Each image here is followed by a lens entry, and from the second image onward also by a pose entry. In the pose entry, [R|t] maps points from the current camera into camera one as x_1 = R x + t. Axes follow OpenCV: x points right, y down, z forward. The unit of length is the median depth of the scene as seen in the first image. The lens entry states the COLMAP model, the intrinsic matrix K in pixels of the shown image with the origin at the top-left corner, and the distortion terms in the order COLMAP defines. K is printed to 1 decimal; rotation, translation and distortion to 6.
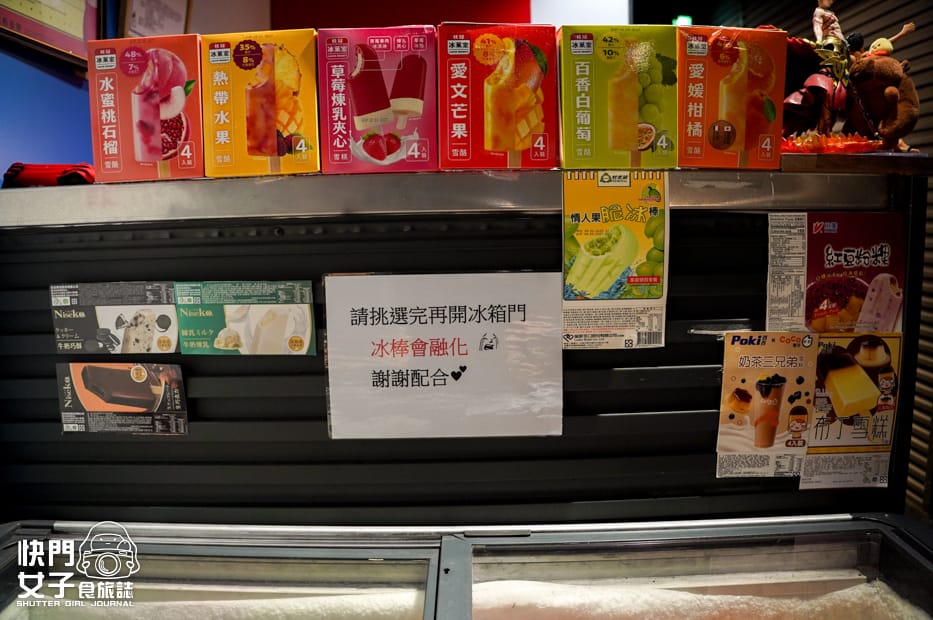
lens RADIAL K [[743.3, 0, 466.4], [0, 743.3, 306.0], [0, 0, 1]] dist [-0.197935, 0.109309]
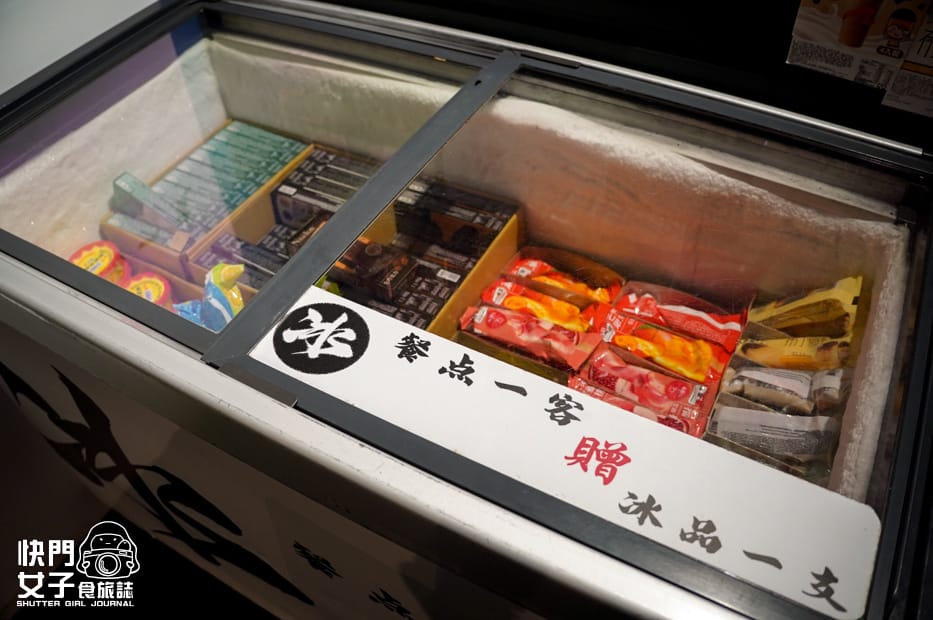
lens RADIAL K [[743.3, 0, 466.4], [0, 743.3, 306.0], [0, 0, 1]] dist [-0.197935, 0.109309]
pose [[0.881072, 0.336320, -0.332567, 0.412634], [-0.041028, 0.754822, 0.654645, -0.101167], [0.471199, -0.563145, 0.678851, 0.033348]]
